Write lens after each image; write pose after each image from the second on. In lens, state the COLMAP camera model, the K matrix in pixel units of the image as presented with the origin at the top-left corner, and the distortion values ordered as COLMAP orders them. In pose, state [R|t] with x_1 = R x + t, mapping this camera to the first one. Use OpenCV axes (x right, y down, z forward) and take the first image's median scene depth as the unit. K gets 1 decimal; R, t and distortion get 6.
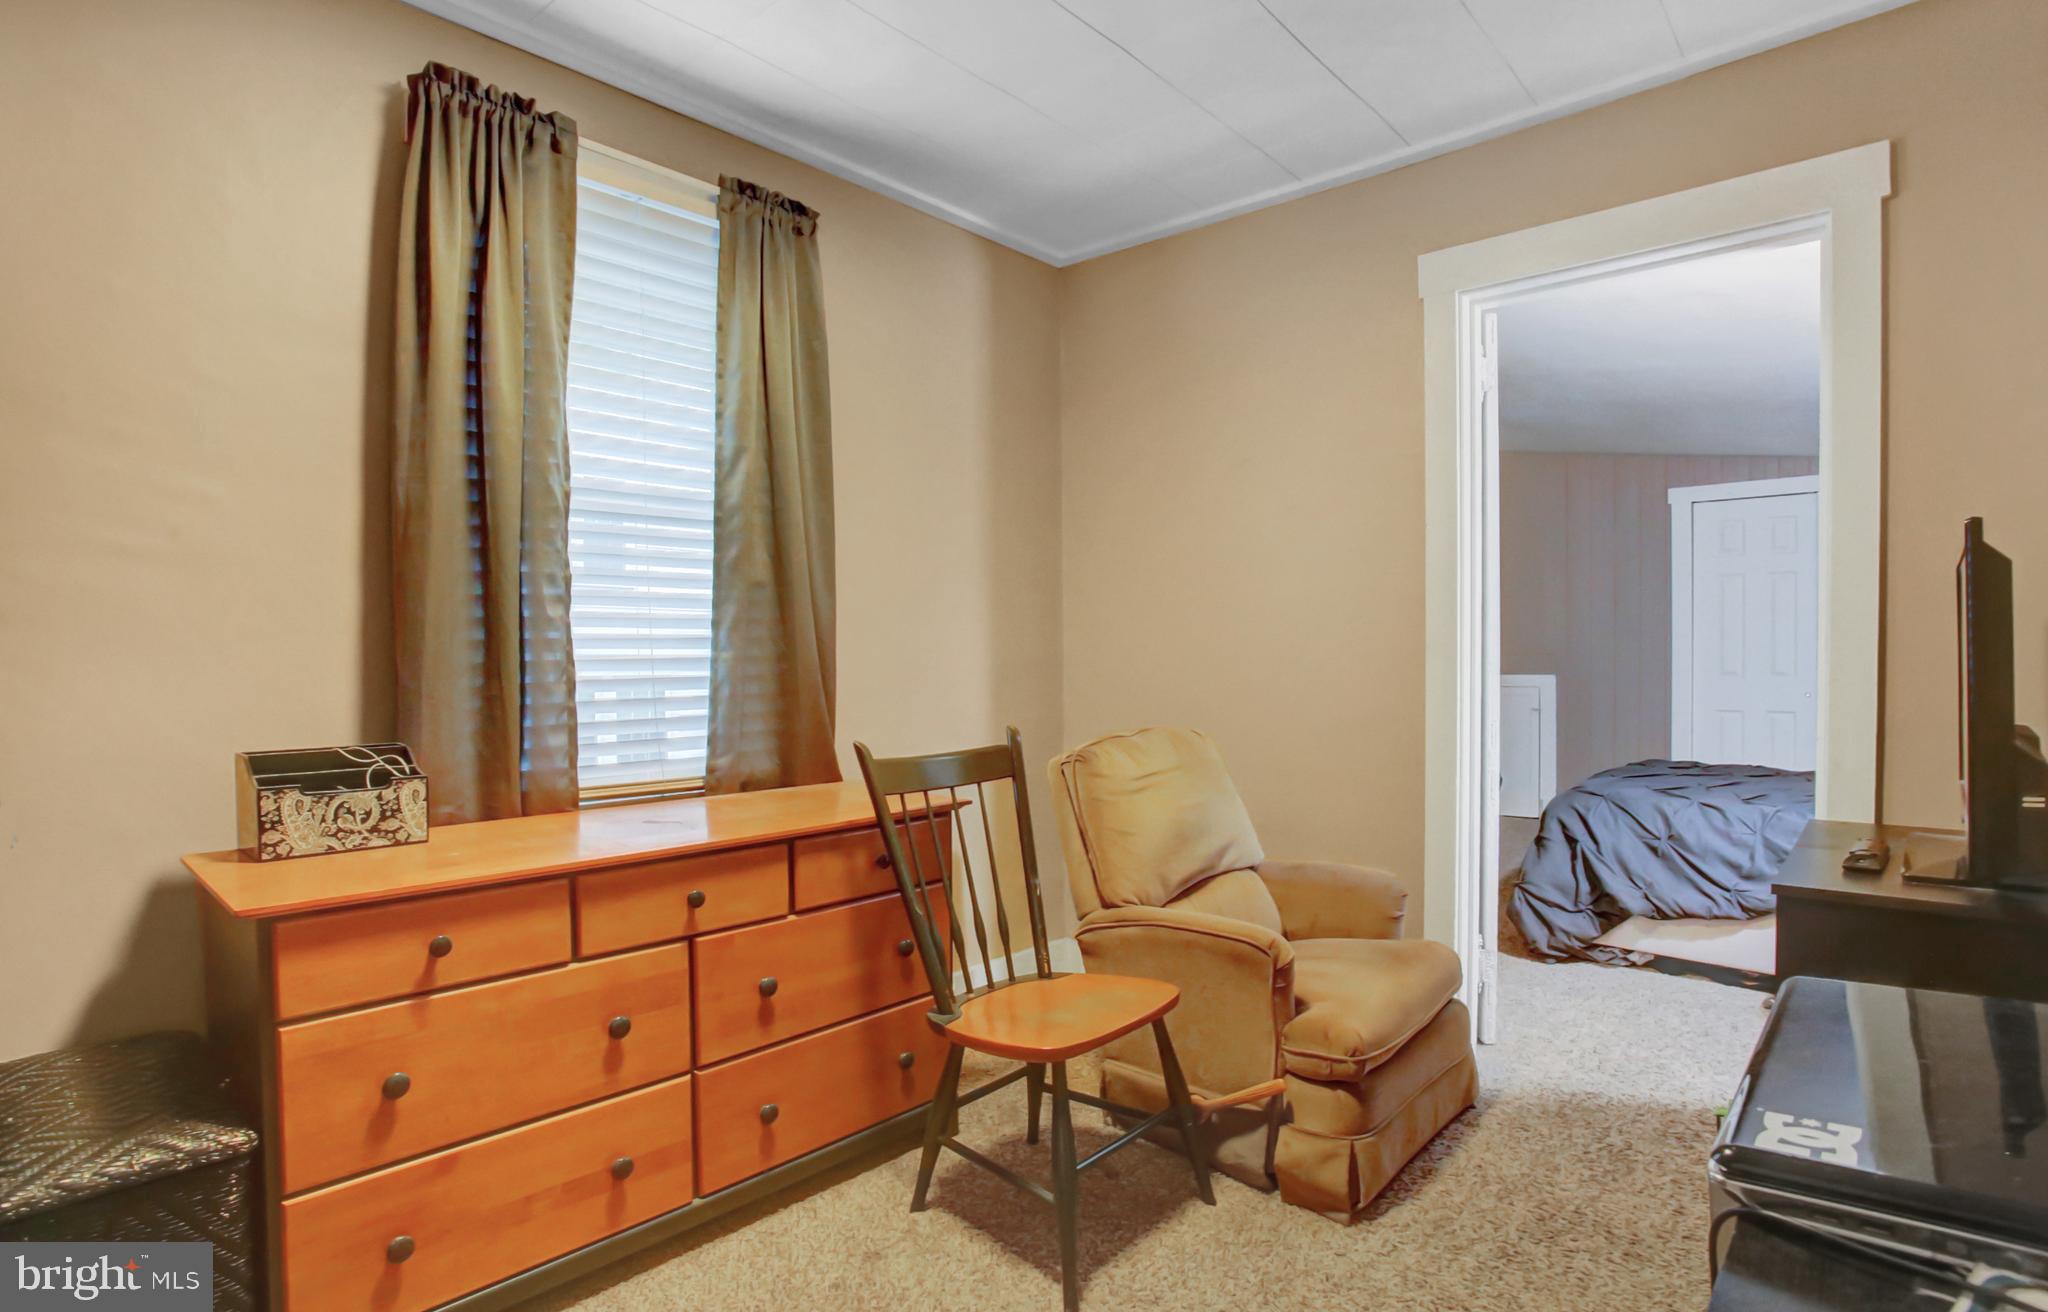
lens RADIAL K [[1063.7, 0, 1024.0], [0, 1063.7, 656.0], [0, 0, 1]] dist [-0.001470, -0.000266]
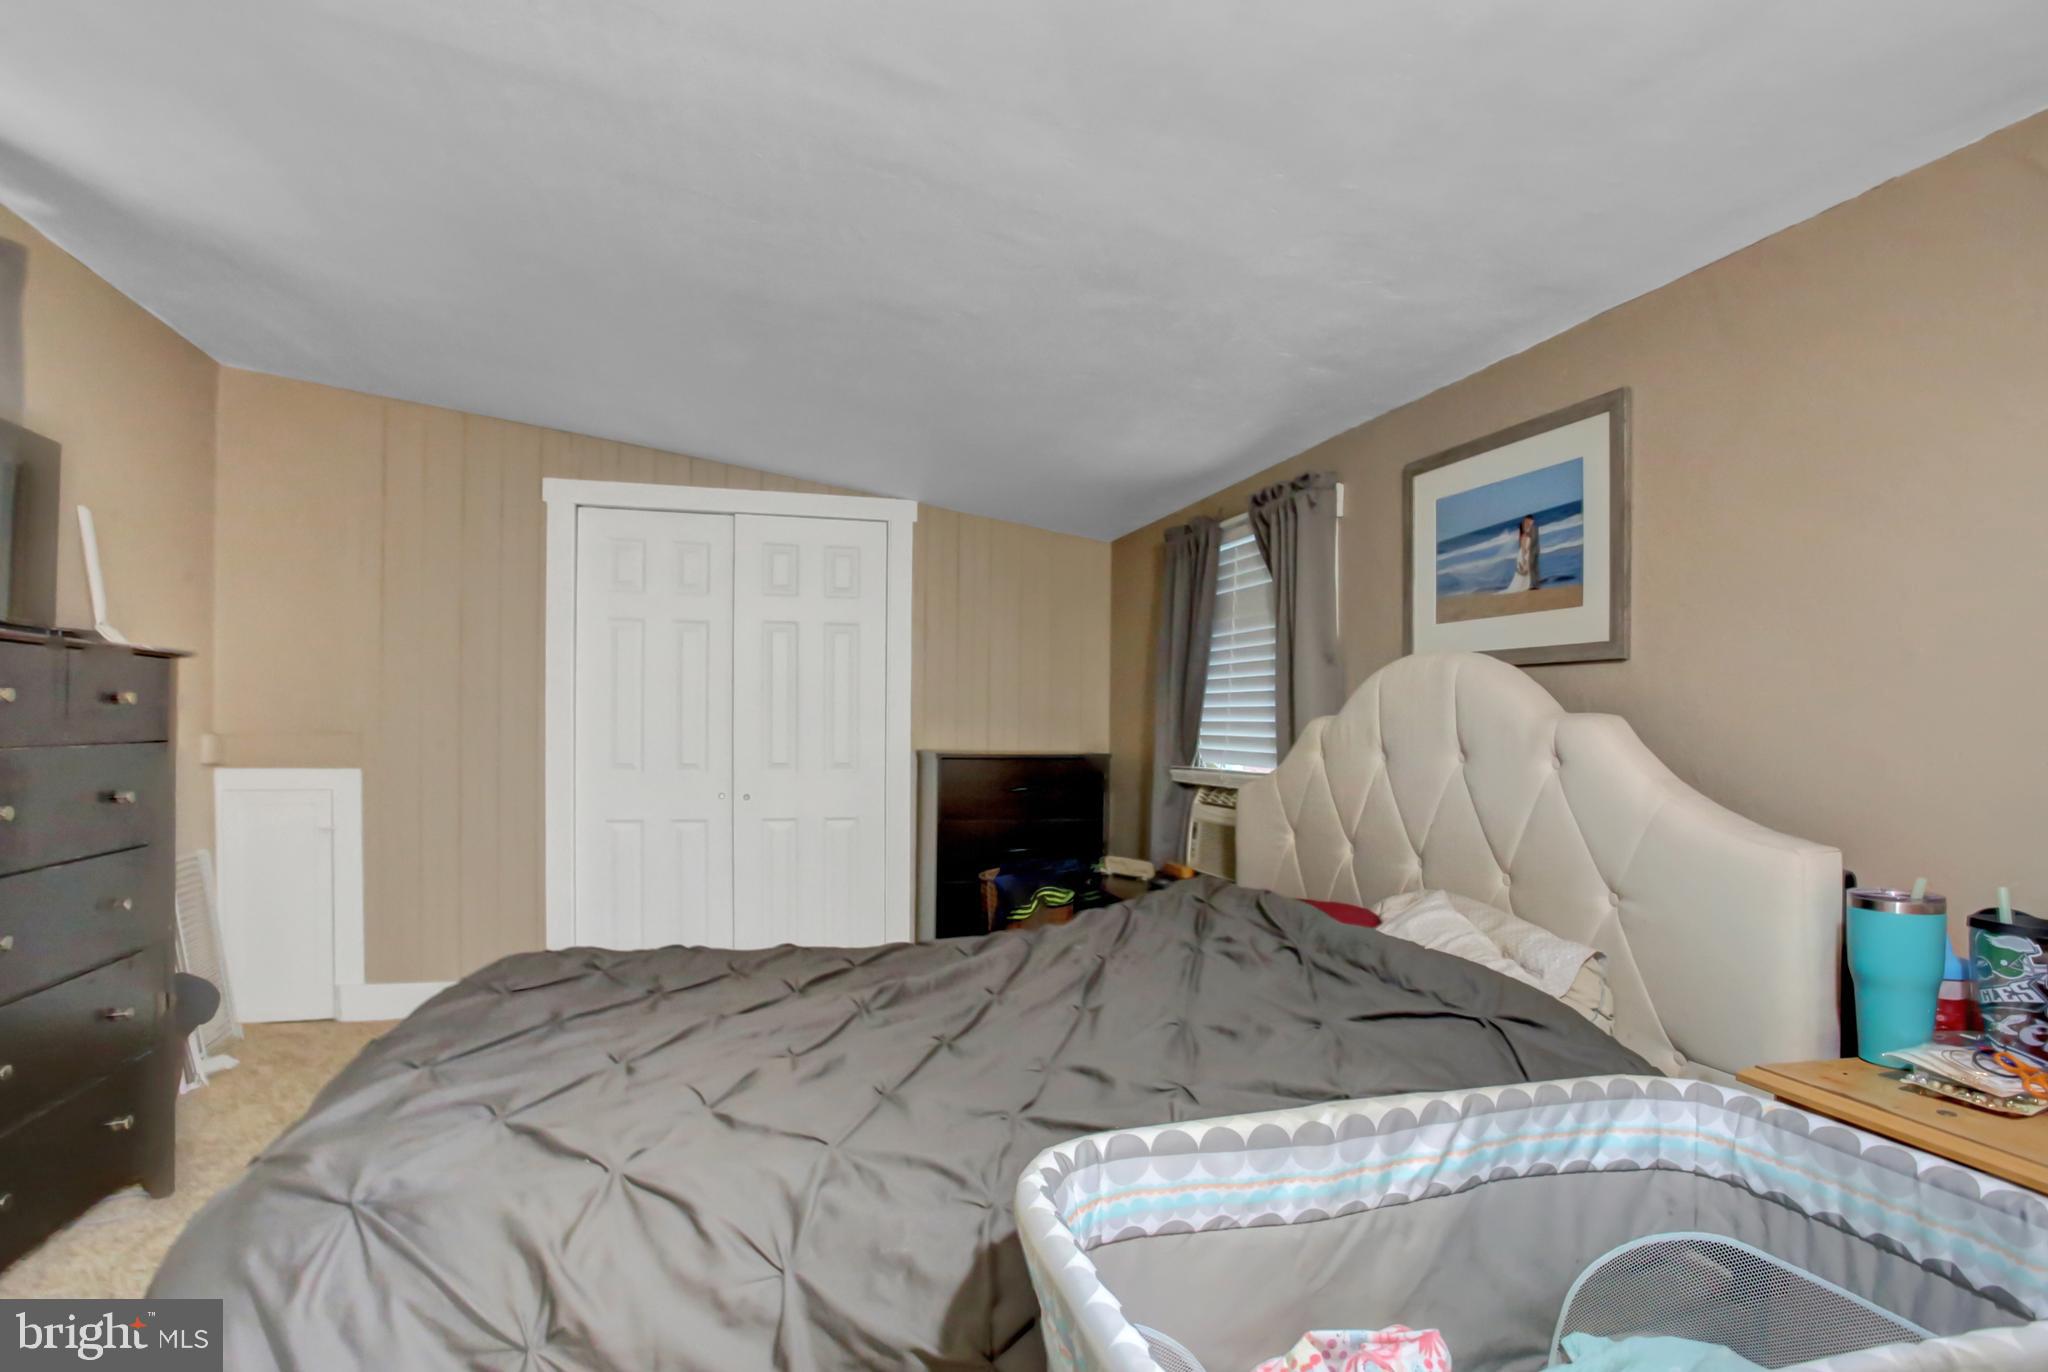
lens RADIAL K [[1027.4, 0, 1024.8], [0, 1027.4, 718.9], [0, 0, 1]] dist [-0.002721, -0.000239]
pose [[0.550262, 0.006895, 0.834963, 0.325226], [-0.003369, 0.999976, -0.006037, -0.012169], [-0.834985, 0.000509, 0.550272, 0.542614]]
